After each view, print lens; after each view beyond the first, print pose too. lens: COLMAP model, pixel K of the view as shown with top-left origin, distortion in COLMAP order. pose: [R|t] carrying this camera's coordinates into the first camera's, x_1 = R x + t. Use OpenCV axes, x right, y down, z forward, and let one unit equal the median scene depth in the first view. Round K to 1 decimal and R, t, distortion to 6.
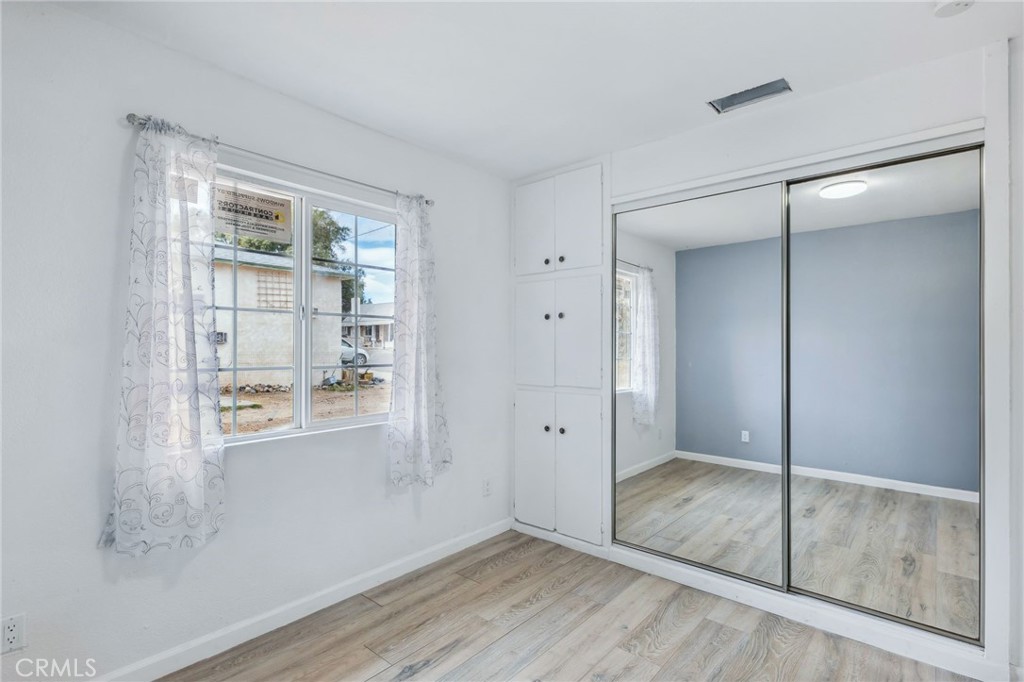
lens RADIAL K [[488.1, 0, 513.4], [0, 488.1, 340.3], [0, 0, 1]] dist [0.000255, 0.000563]
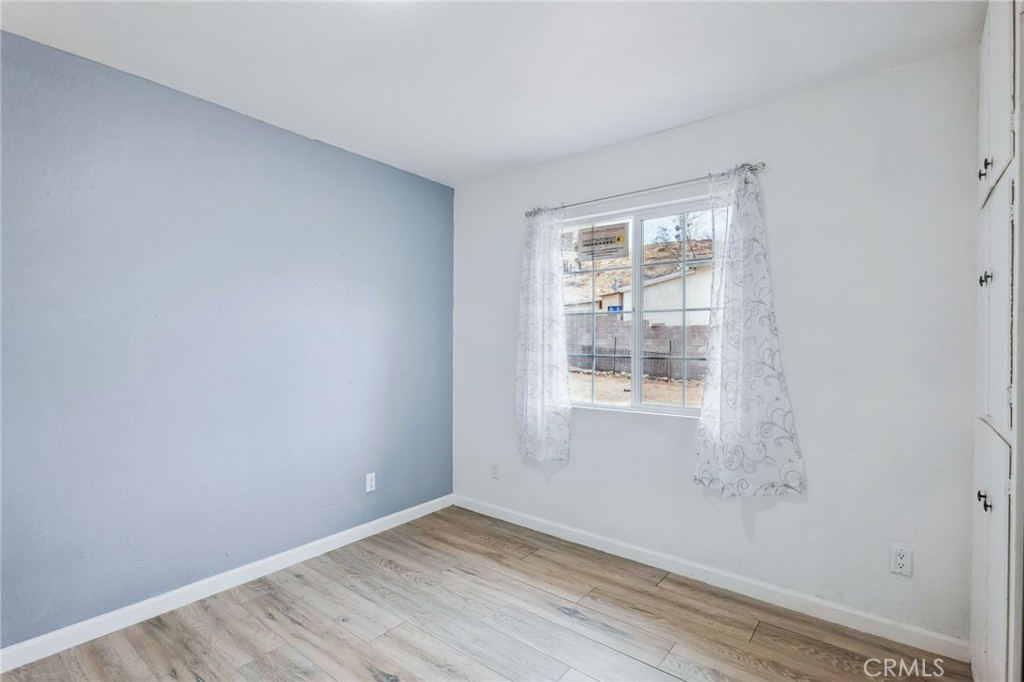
lens RADIAL K [[482.0, 0, 509.9], [0, 482.0, 347.6], [0, 0, 1]] dist [-0.000206, 0.000656]
pose [[0.037161, 0.009505, -0.999264, 0.763152], [0.007282, 0.999926, 0.009782, 0.017822], [0.999283, -0.007640, 0.037089, 0.656602]]
